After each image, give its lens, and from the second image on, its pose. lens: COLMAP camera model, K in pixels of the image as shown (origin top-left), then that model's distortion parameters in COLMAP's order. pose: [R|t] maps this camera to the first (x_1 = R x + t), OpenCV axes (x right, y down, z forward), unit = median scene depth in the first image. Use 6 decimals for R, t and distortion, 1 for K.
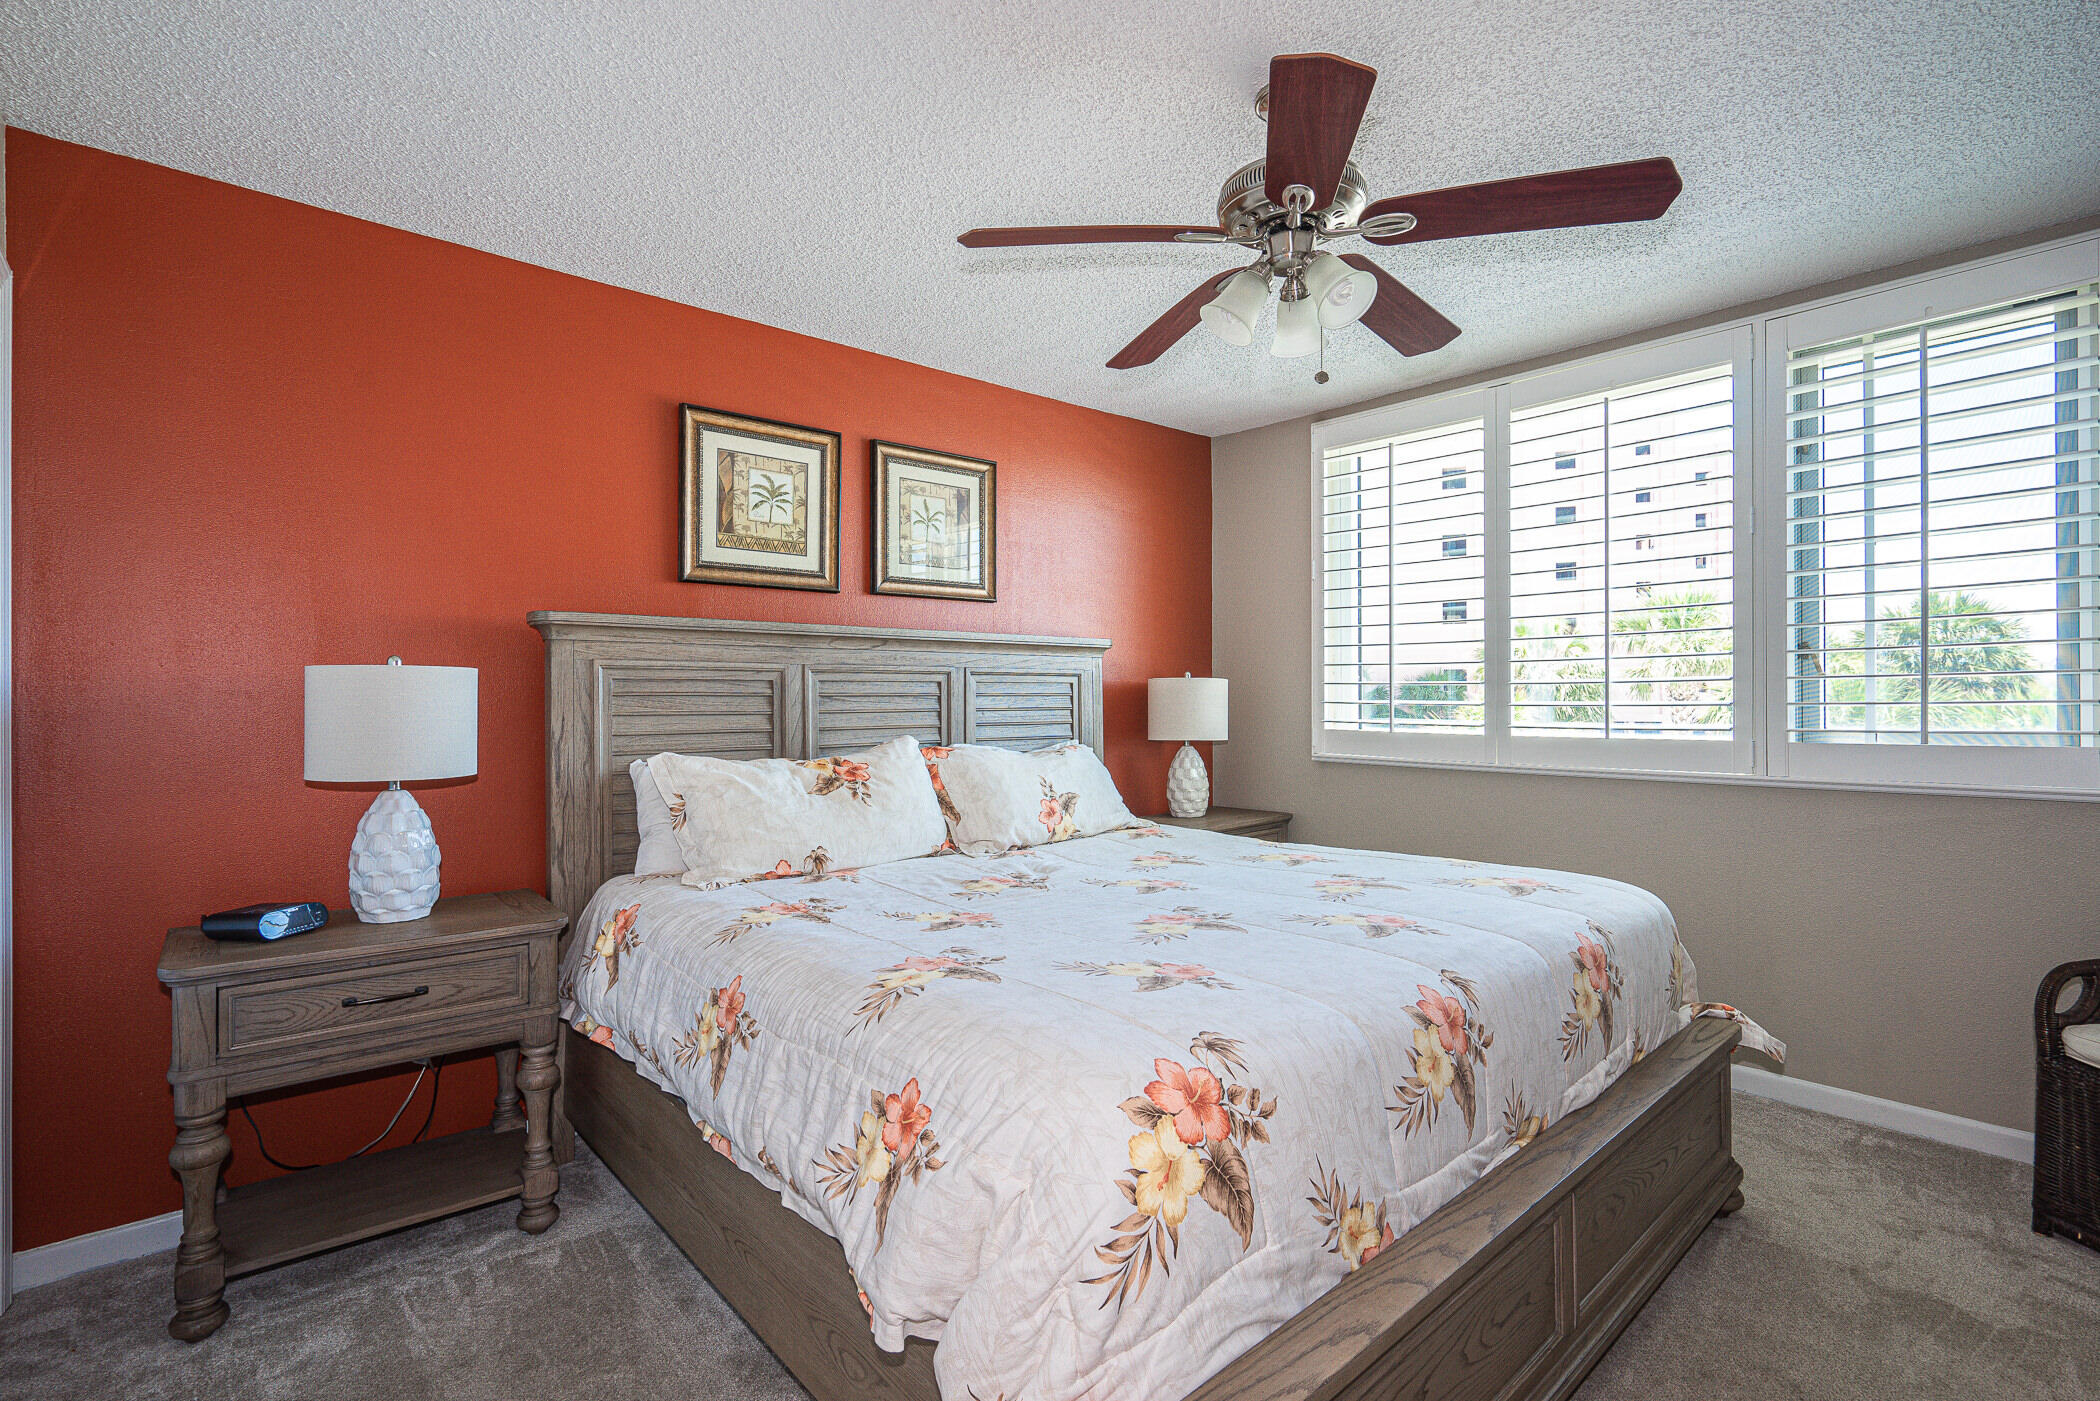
lens RADIAL K [[973.3, 0, 1051.1], [0, 973.3, 701.2], [0, 0, 1]] dist [-0.007506, 0.003826]
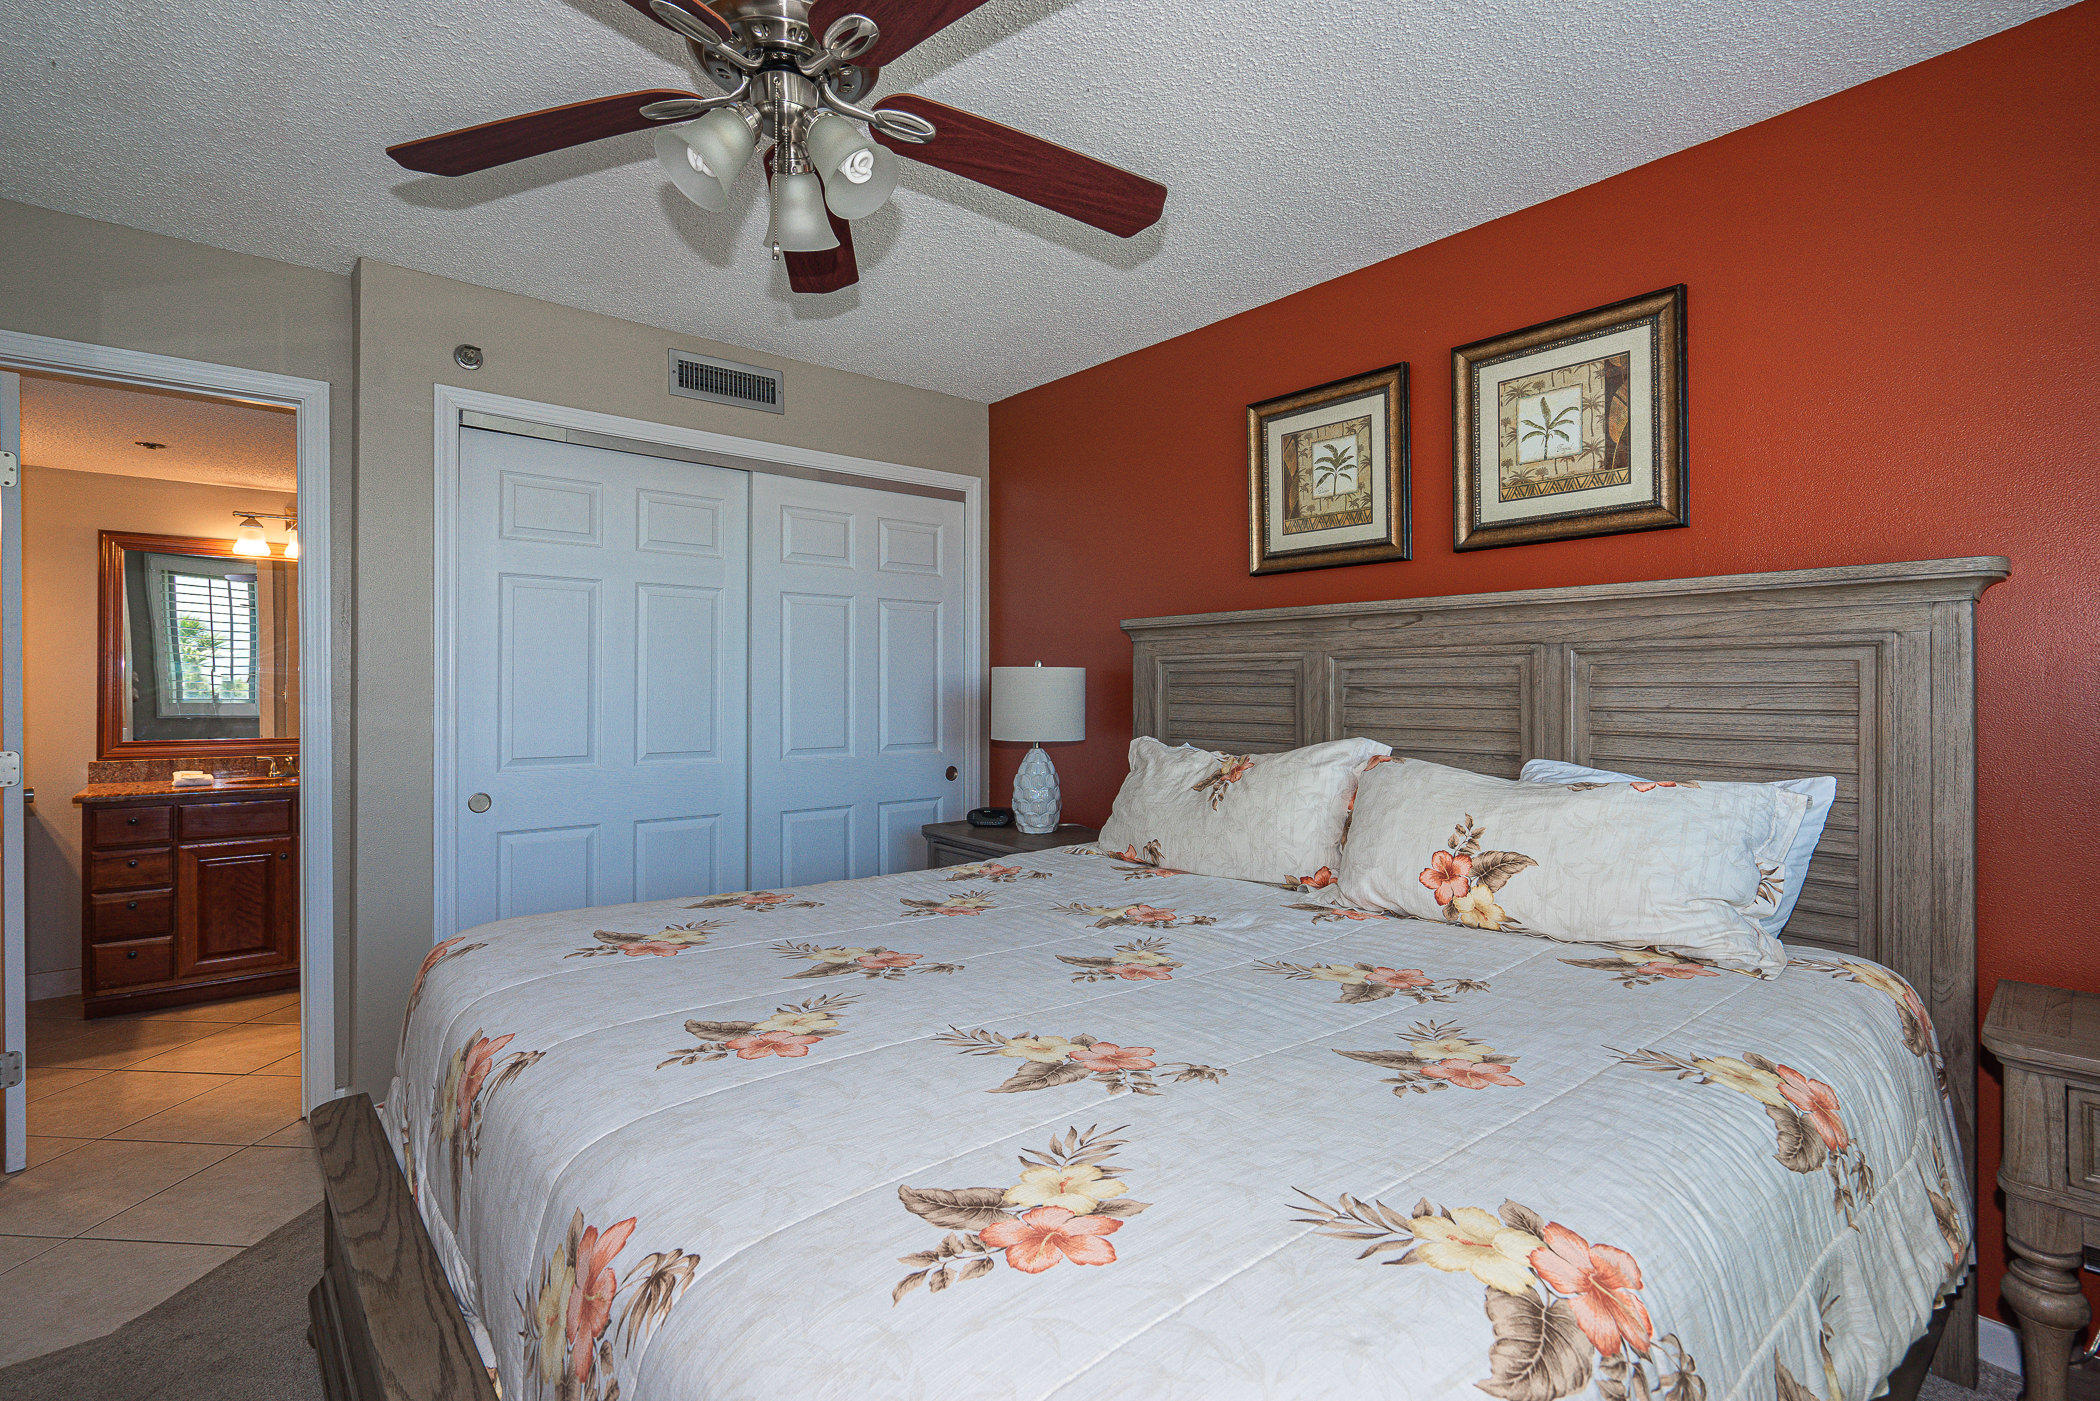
lens RADIAL K [[973.3, 0, 1046.8], [0, 973.3, 680.1], [0, 0, 1]] dist [-0.007506, 0.003826]
pose [[-0.006972, -0.013110, -0.999890, 0.620451], [-0.015512, 0.999795, -0.013000, 0.003816], [0.999855, 0.015420, -0.007174, 0.750816]]
